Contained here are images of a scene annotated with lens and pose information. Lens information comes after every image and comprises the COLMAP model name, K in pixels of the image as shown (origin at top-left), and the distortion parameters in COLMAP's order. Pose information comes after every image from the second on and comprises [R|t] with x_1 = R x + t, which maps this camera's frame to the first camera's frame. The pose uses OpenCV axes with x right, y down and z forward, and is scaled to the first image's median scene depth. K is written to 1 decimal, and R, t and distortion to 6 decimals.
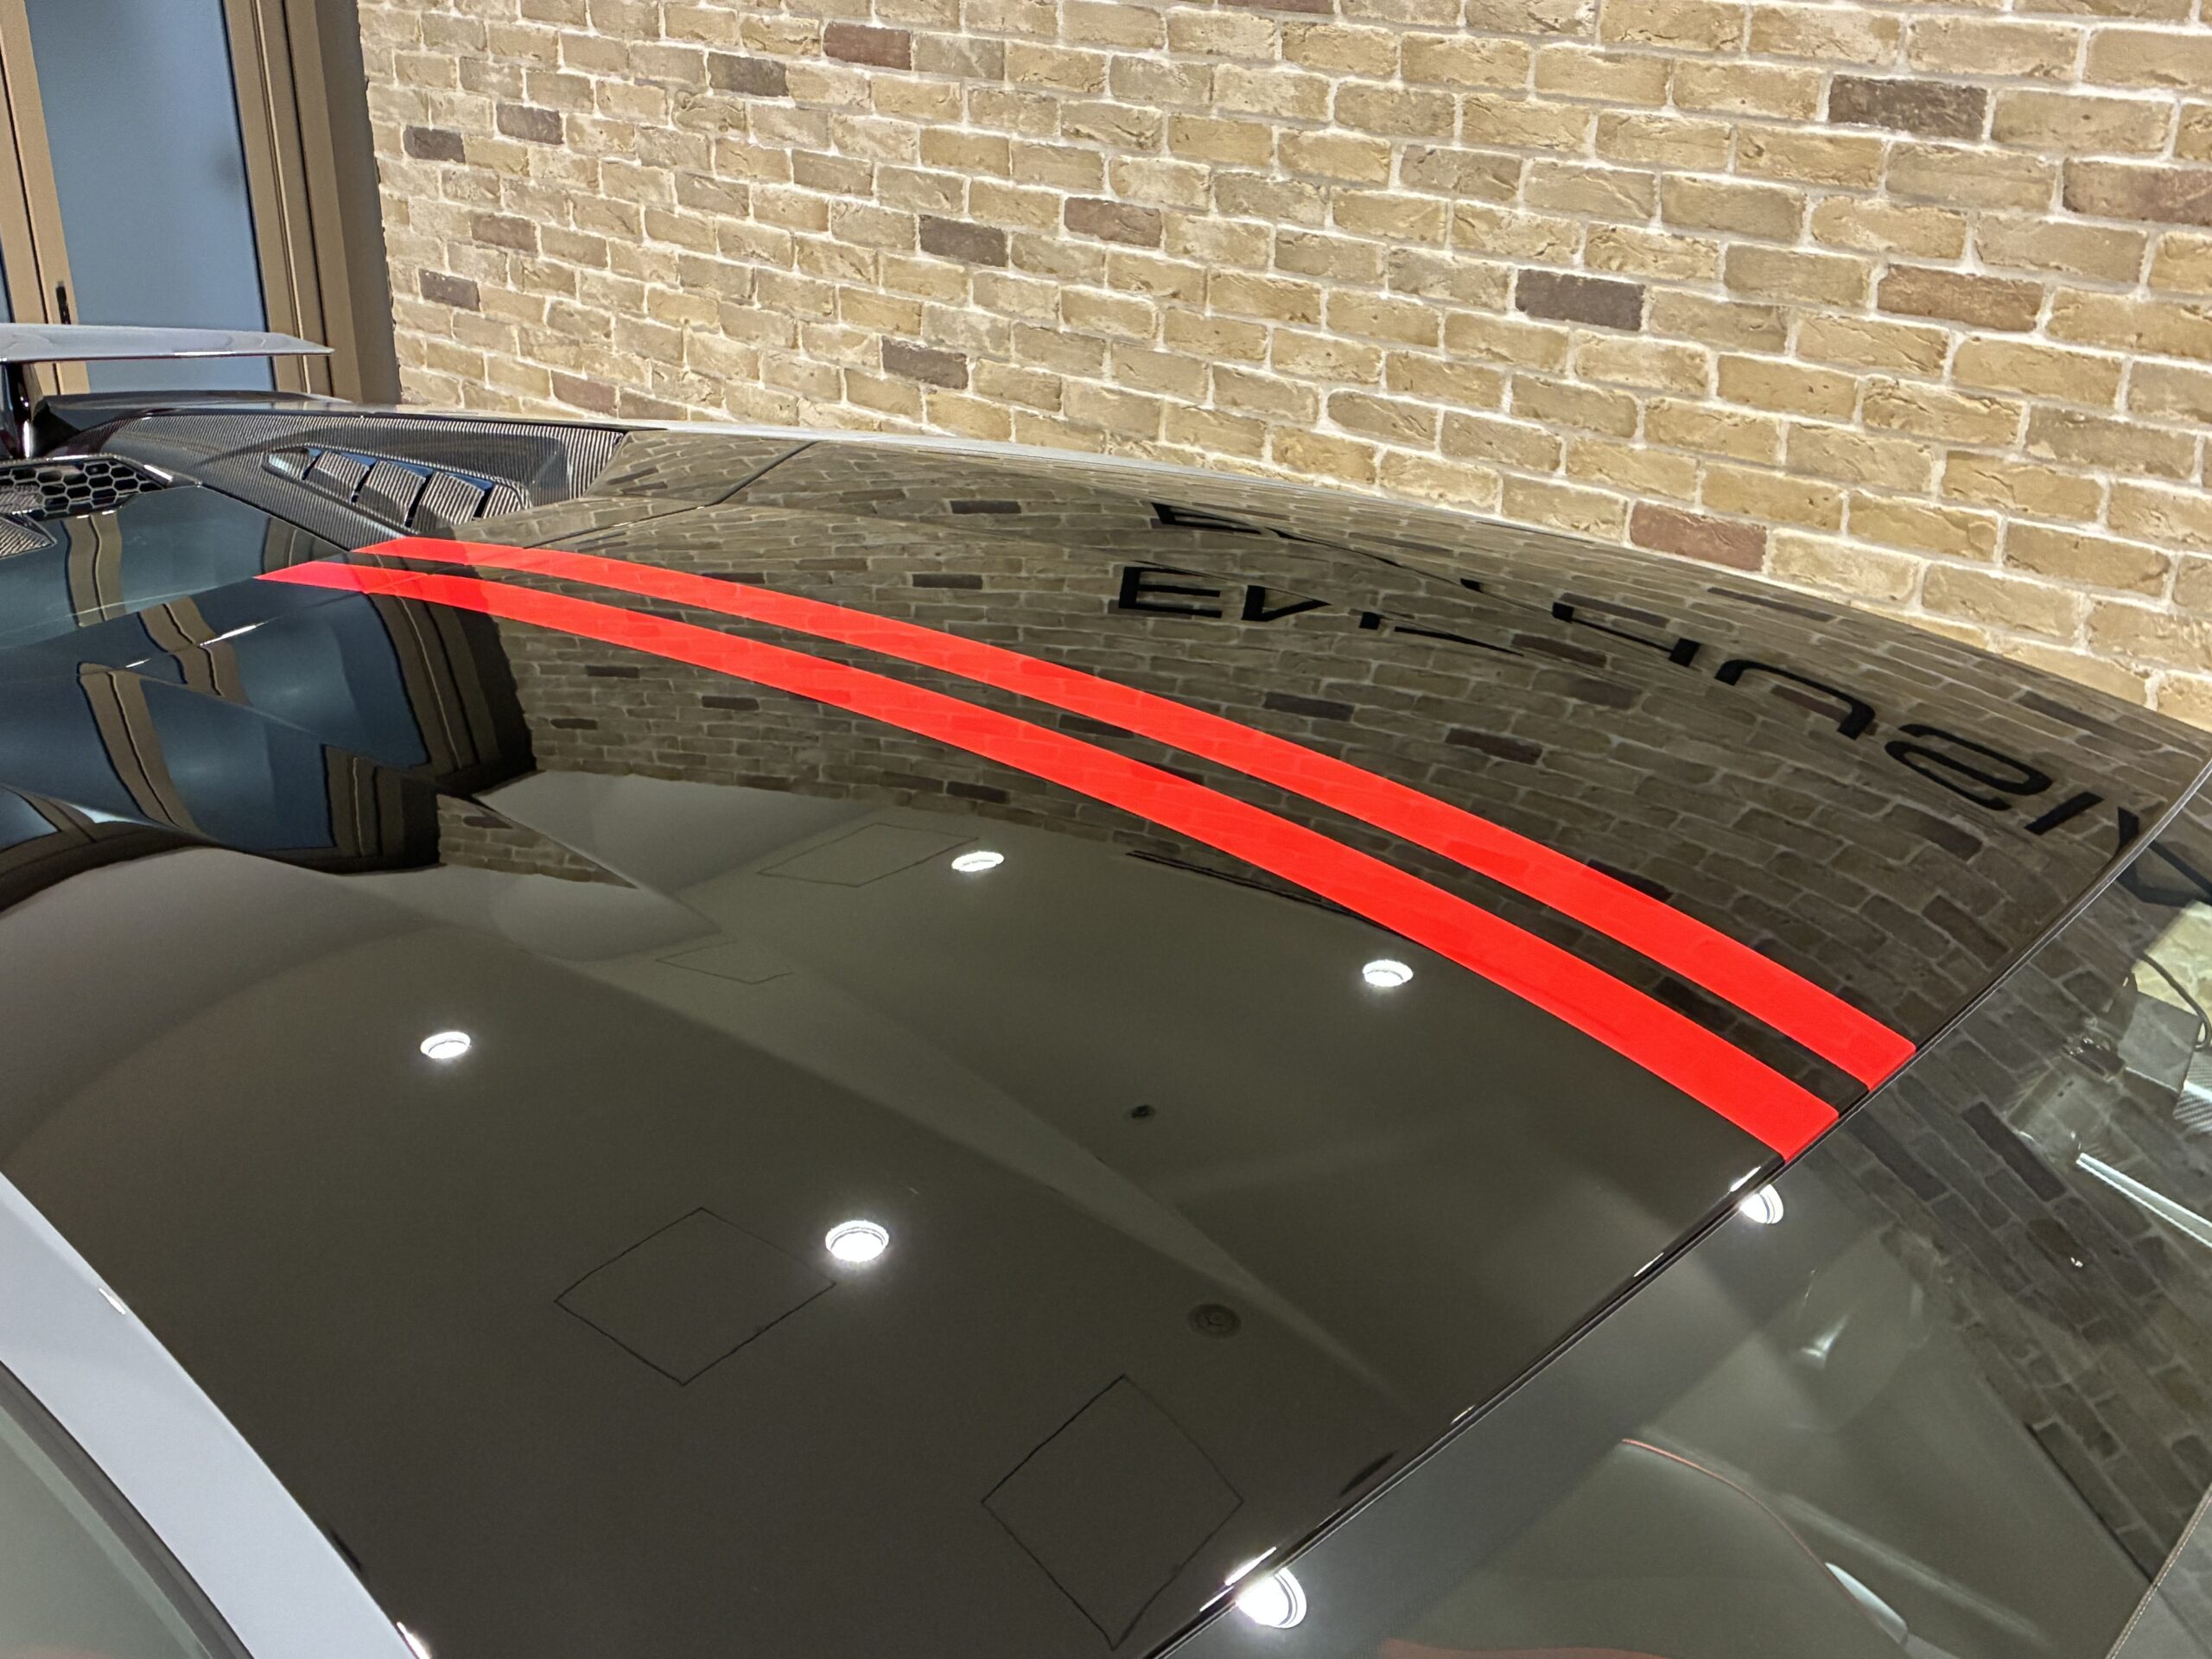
lens RADIAL K [[2520.5, 0, 1113.5], [0, 2520.5, 821.8], [0, 0, 1]] dist [0.034082, 0.000000]
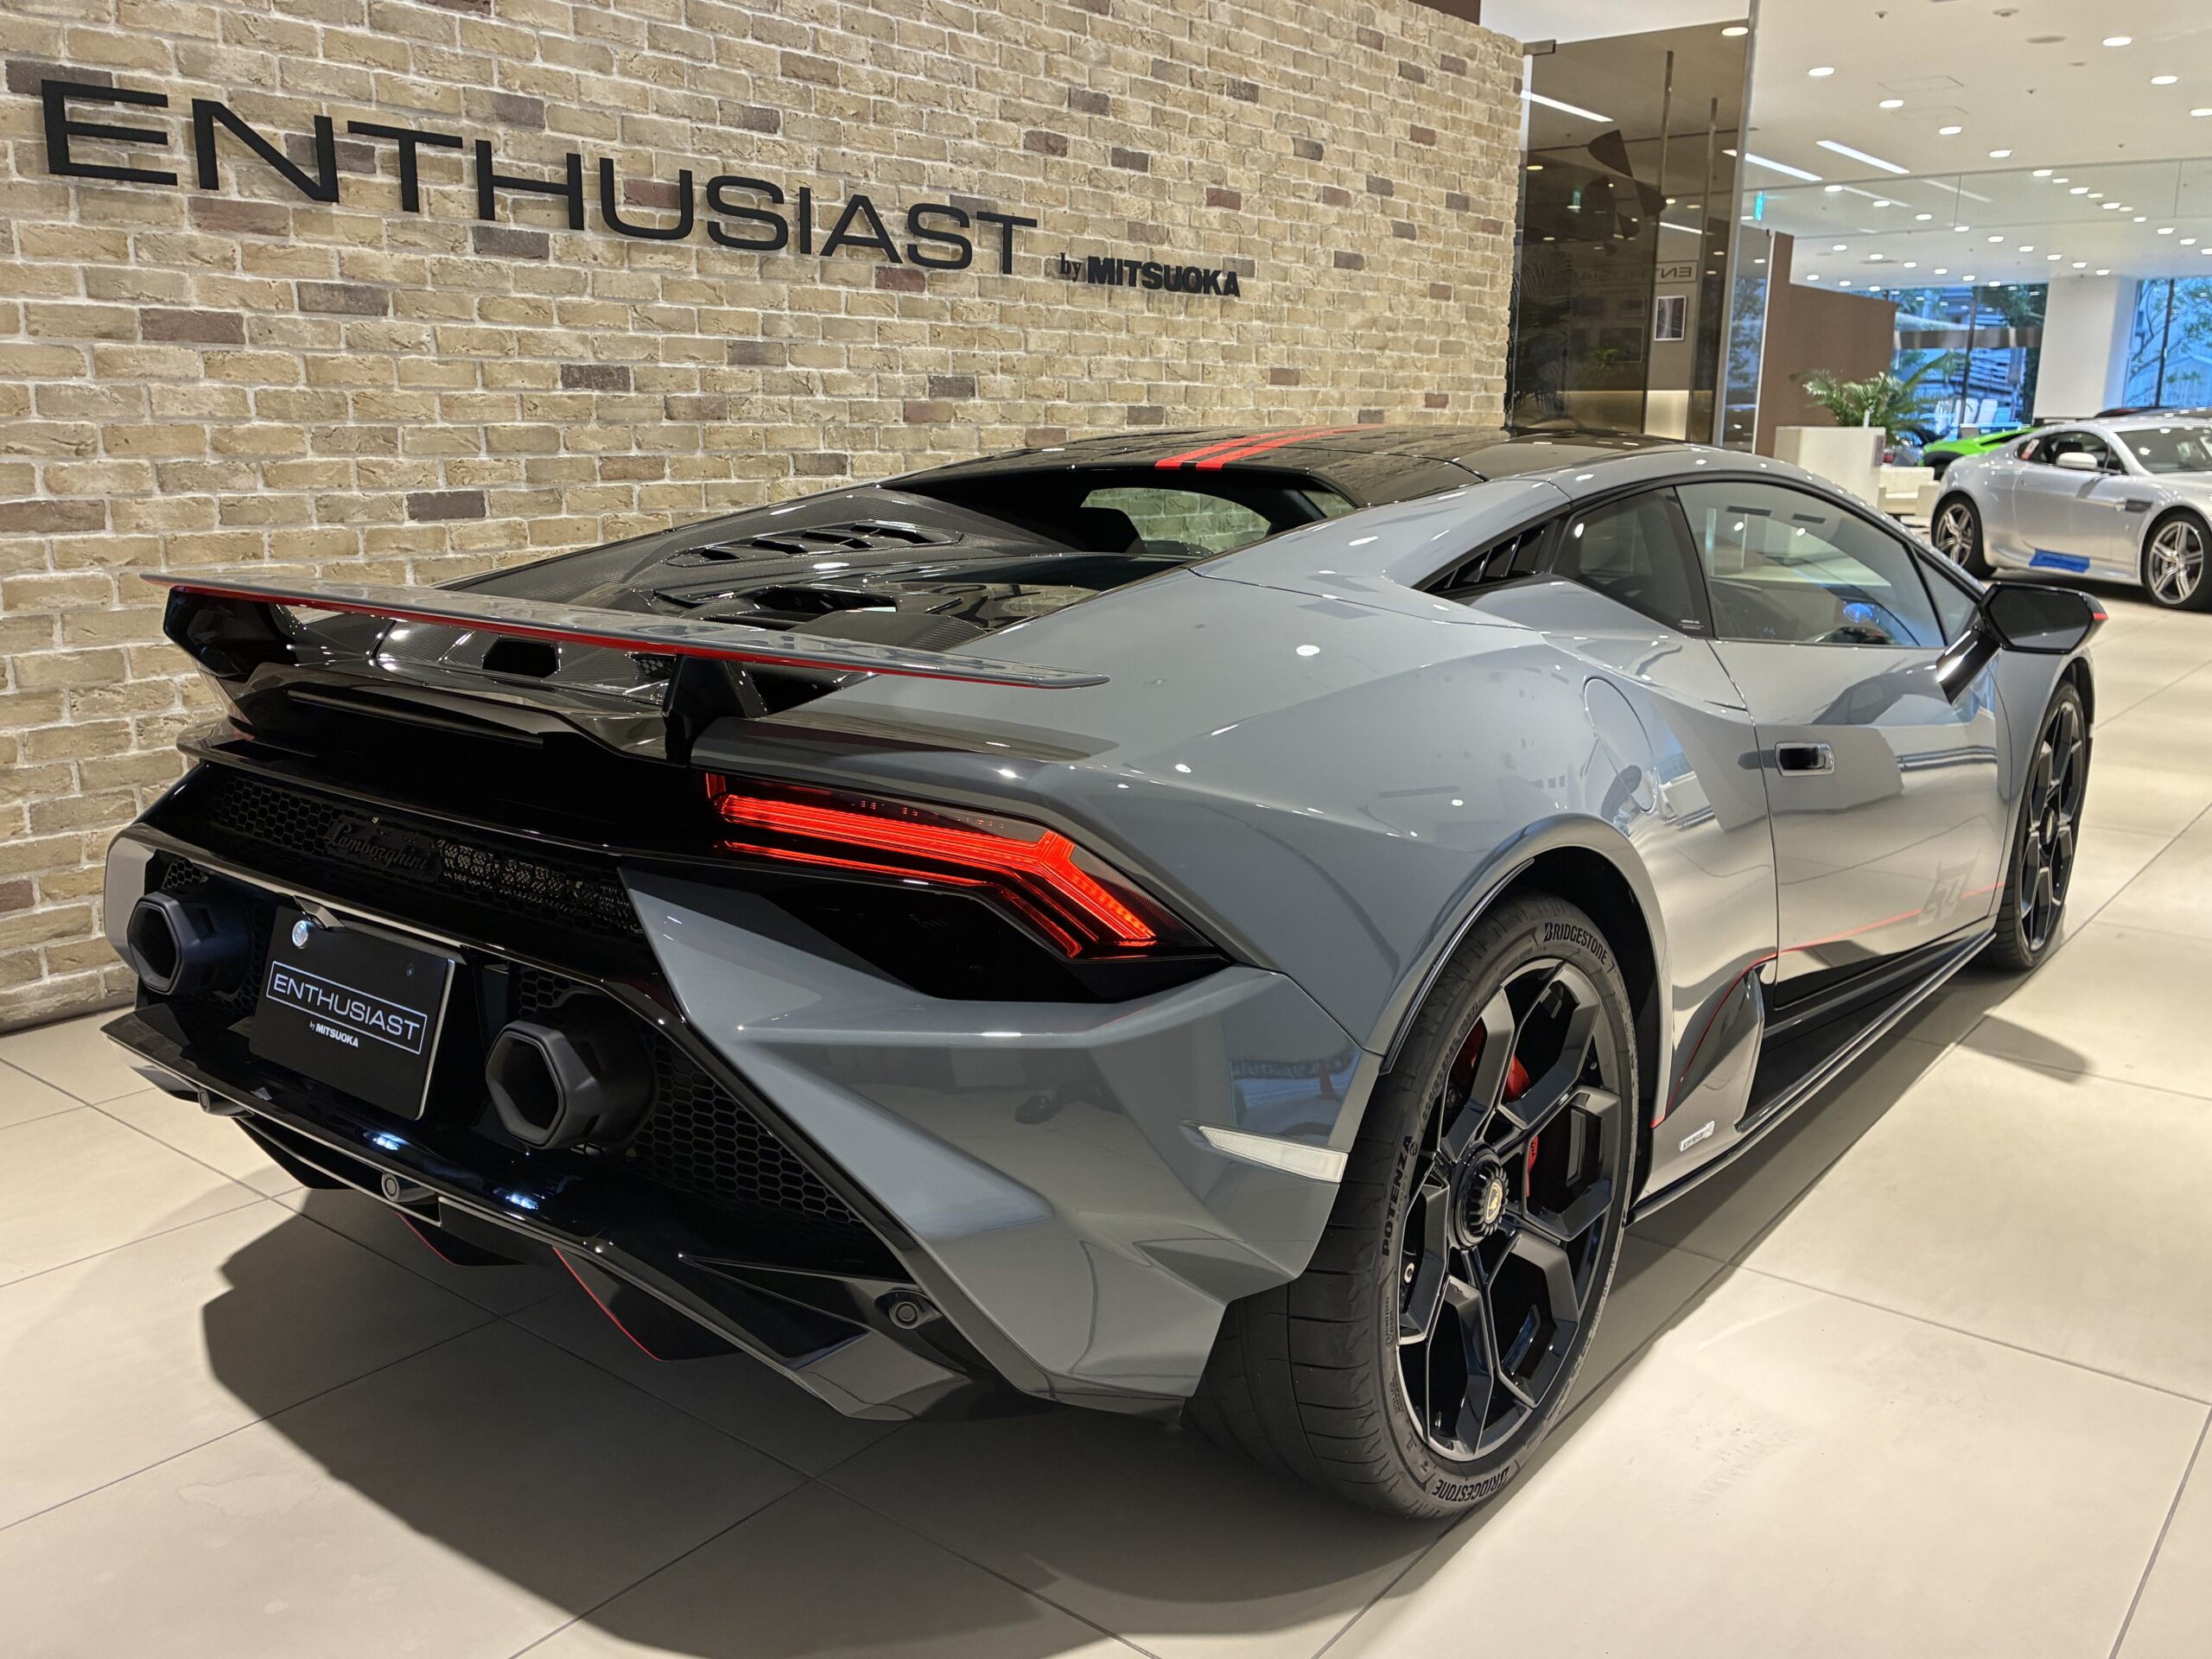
lens RADIAL K [[1846.0, 0, 1087.1], [0, 1846.0, 826.2], [0, 0, 1]] dist [0.044042, -0.029417]
pose [[-0.037052, -0.240486, 0.969945, -0.980102], [0.372489, 0.897340, 0.236713, -0.135163], [-0.927297, 0.370065, 0.056330, 0.558135]]
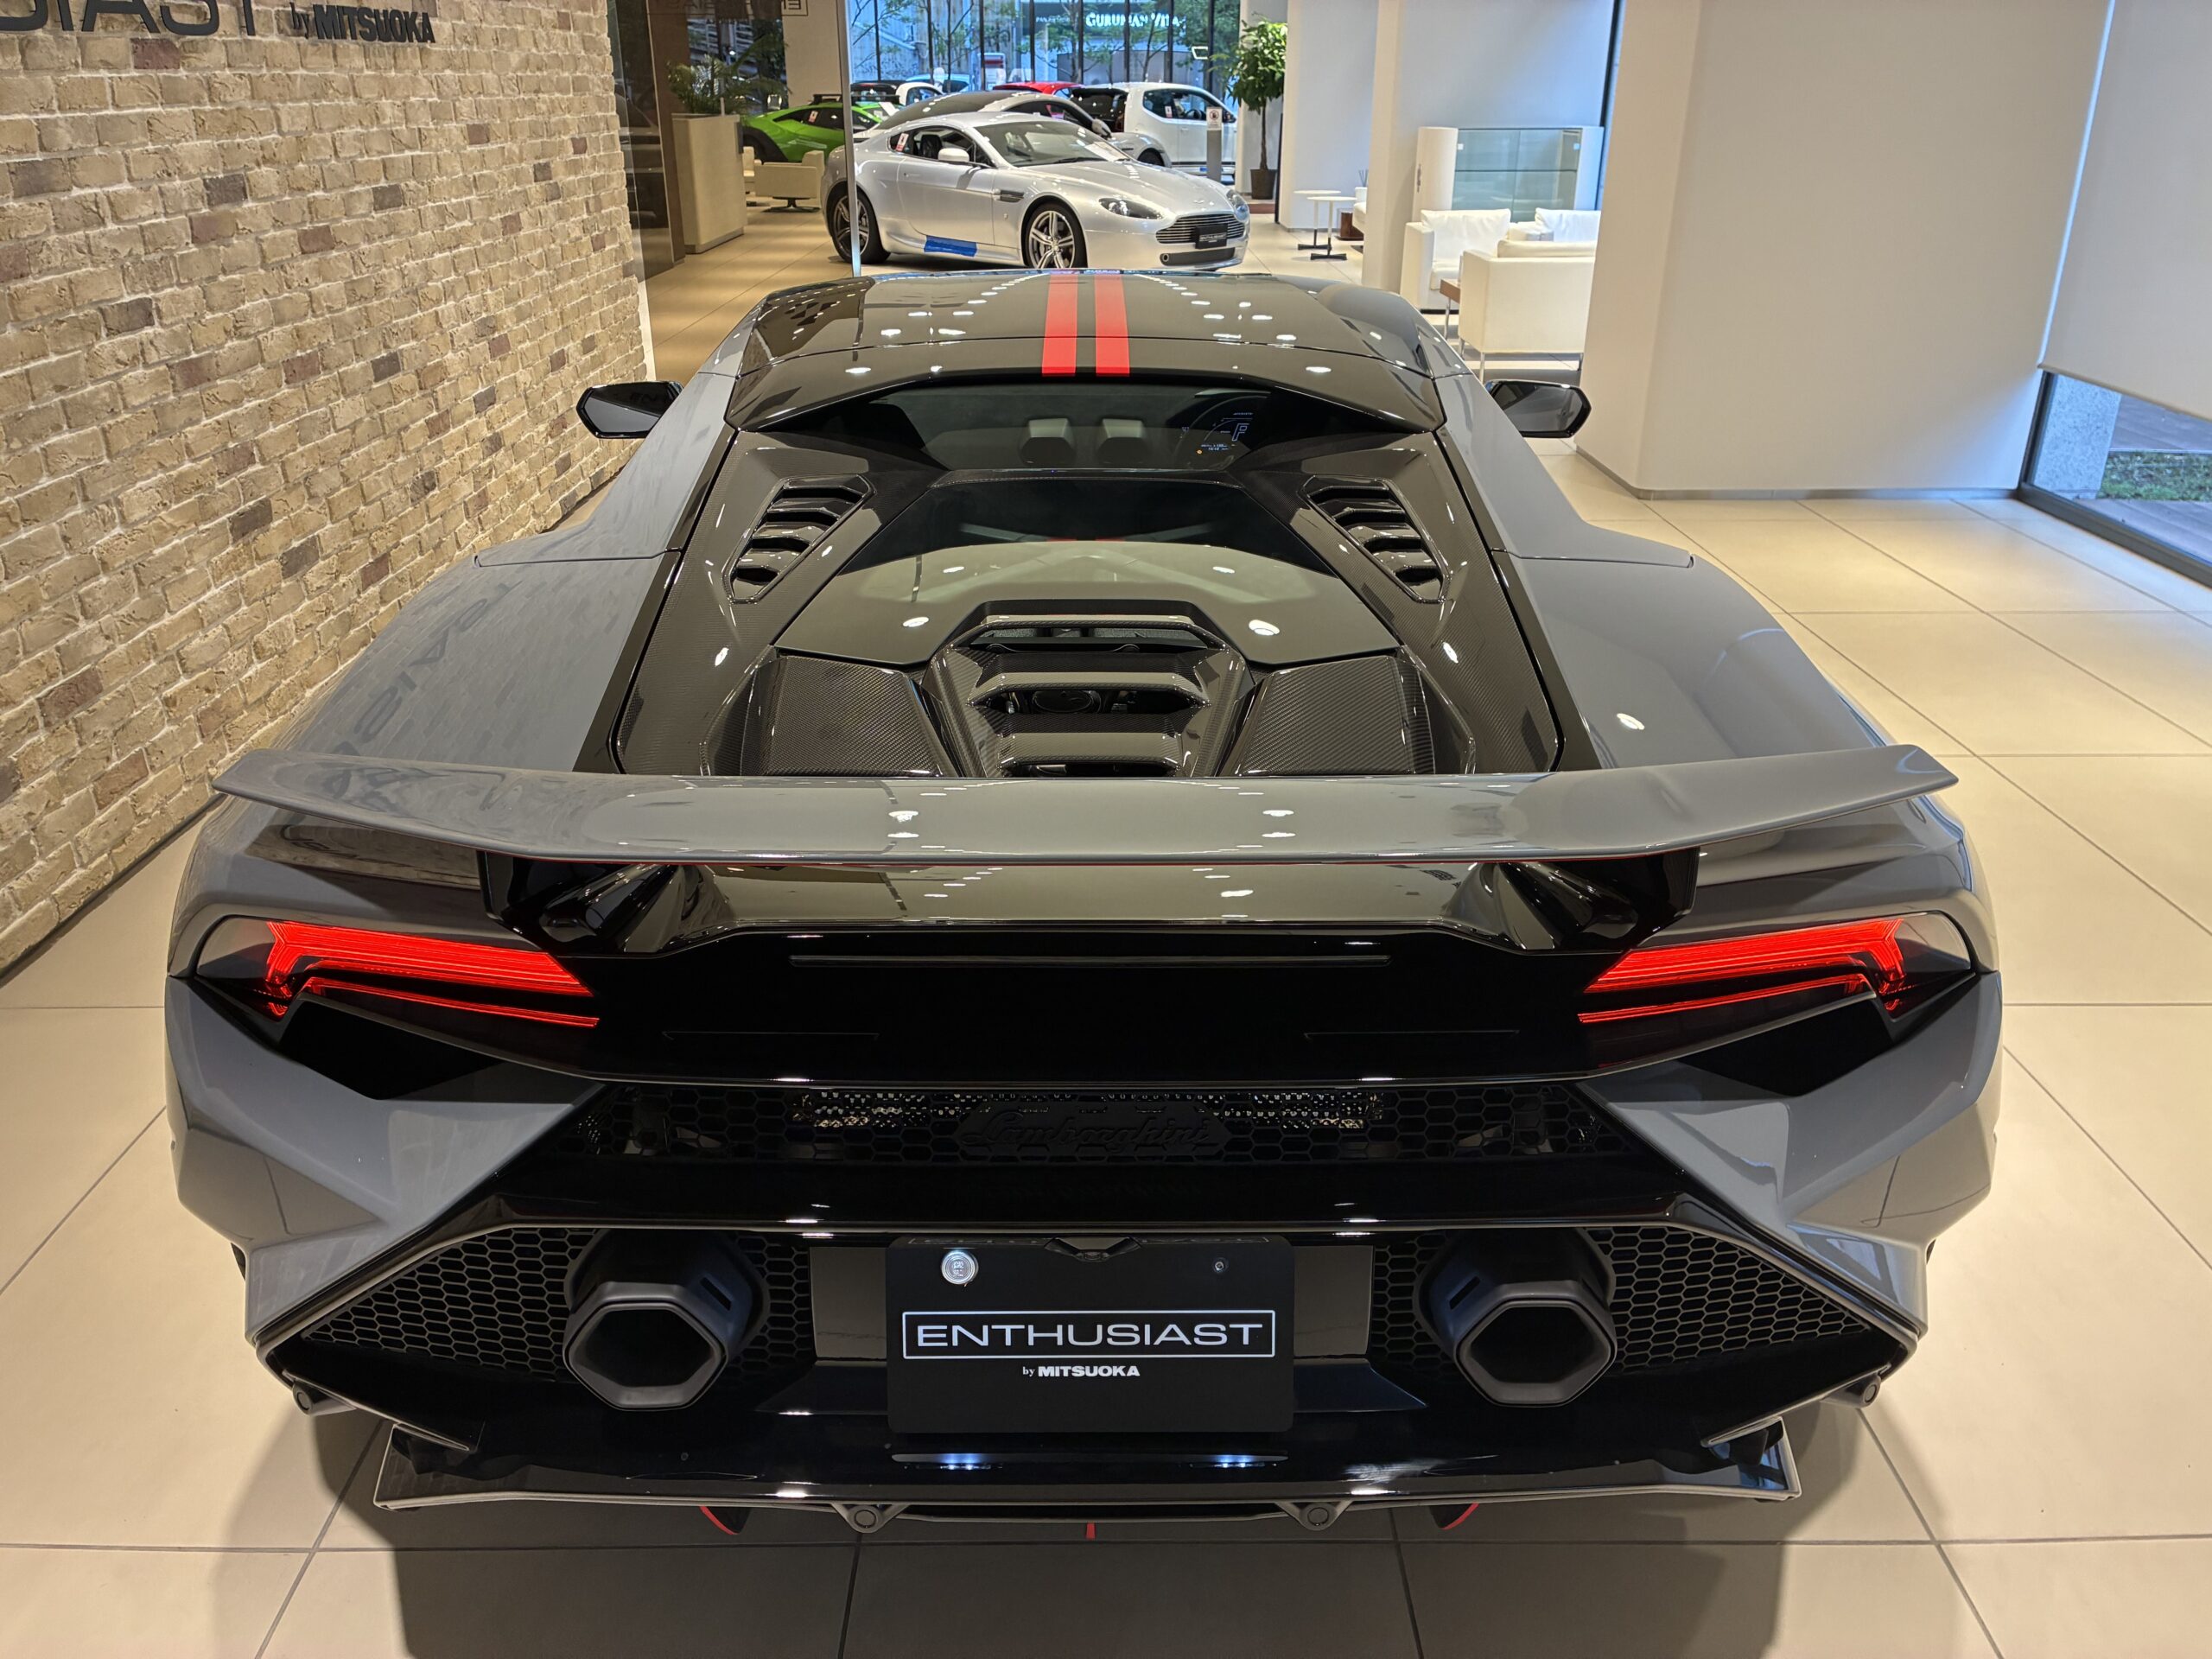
lens RADIAL K [[1700.4, 0, 1102.7], [0, 1700.4, 832.8], [0, 0, 1]] dist [0.051826, -0.070614]
pose [[-0.663332, -0.327485, 0.672863, -0.688866], [0.268952, 0.734746, 0.622746, -0.361413], [-0.698324, 0.594055, -0.399303, 0.889066]]
